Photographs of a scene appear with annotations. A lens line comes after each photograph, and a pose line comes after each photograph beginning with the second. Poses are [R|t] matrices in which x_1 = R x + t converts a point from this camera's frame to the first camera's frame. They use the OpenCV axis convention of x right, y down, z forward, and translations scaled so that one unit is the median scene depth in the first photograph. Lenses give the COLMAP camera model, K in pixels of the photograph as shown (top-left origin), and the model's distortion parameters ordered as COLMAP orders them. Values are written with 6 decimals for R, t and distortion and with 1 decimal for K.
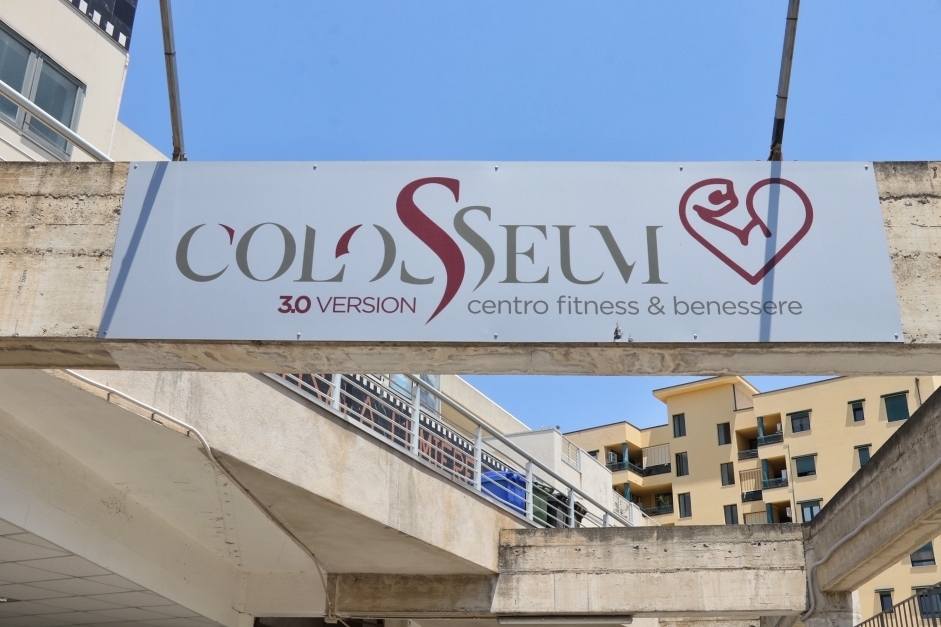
lens RADIAL K [[1027.8, 0, 465.3], [0, 1027.8, 315.2], [0, 0, 1]] dist [-0.034882, 0.000000]
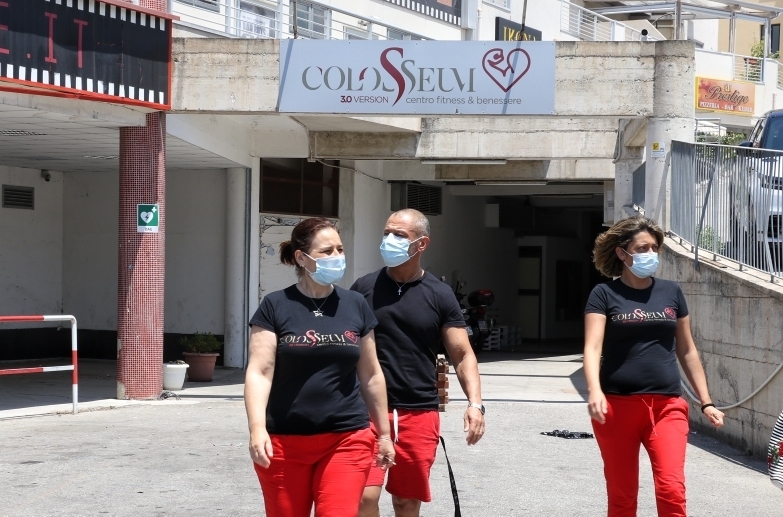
lens RADIAL K [[1580.7, 0, 393.9], [0, 1580.7, 259.5], [0, 0, 1]] dist [0.284310, 0.000000]
pose [[0.999983, -0.002177, 0.005437, -0.055335], [-0.000229, 0.913133, 0.407662, -1.367597], [-0.005852, -0.407657, 0.913117, -3.144292]]
